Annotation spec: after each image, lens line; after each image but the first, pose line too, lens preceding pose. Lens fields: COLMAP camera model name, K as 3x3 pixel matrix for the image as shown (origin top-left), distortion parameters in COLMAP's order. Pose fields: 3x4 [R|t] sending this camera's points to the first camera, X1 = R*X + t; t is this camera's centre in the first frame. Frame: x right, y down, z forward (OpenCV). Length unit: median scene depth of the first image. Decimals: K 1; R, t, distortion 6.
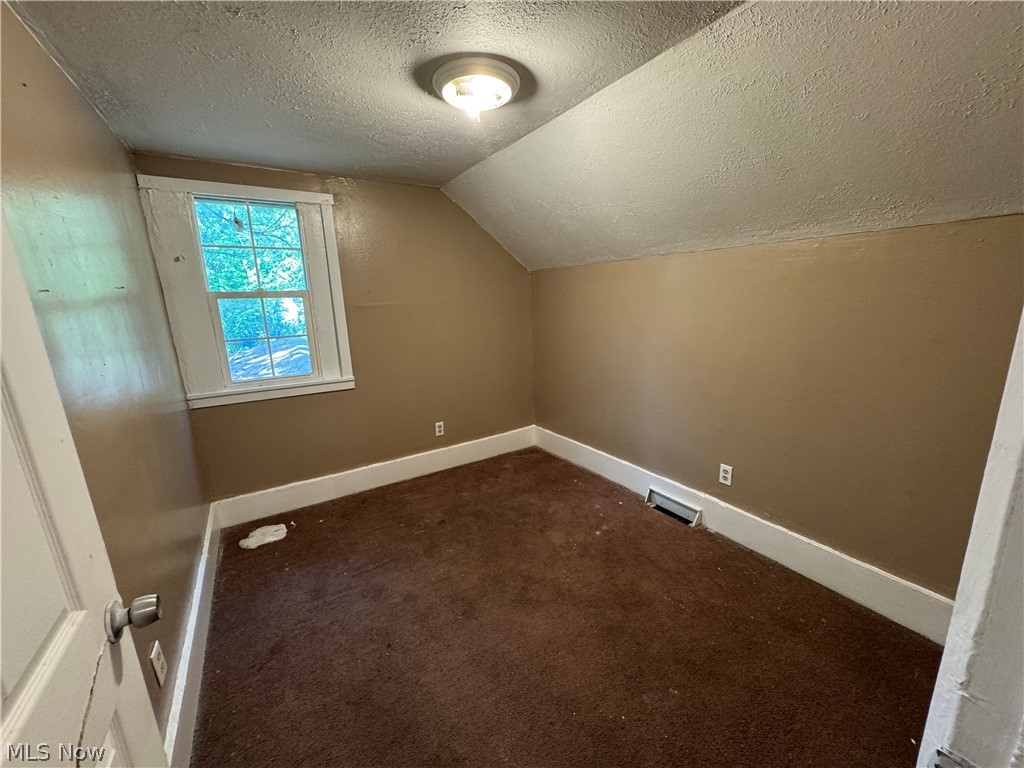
lens RADIAL K [[408.8, 0, 513.5], [0, 408.8, 384.2], [0, 0, 1]] dist [-0.003207, -0.000347]
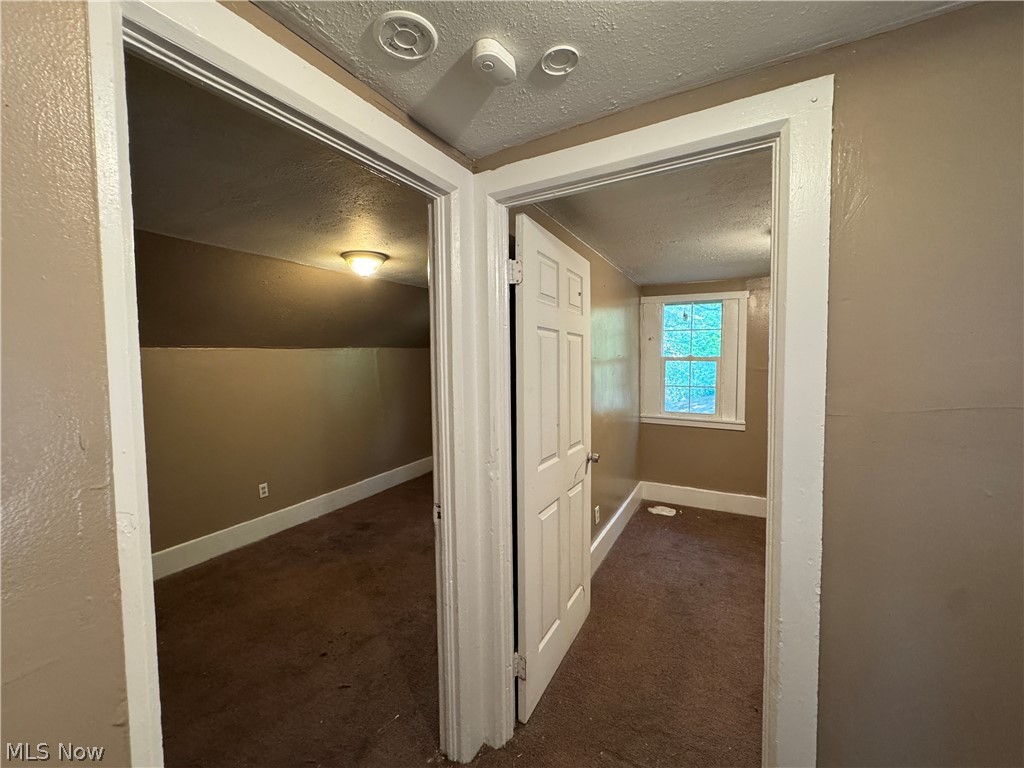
lens RADIAL K [[408.8, 0, 507.4], [0, 408.8, 383.1], [0, 0, 1]] dist [-0.003207, -0.000347]
pose [[0.484673, 0.075224, -0.871455, 0.451777], [-0.203572, 0.978638, -0.028744, 0.065625], [0.850676, 0.191336, 0.489633, -0.379389]]
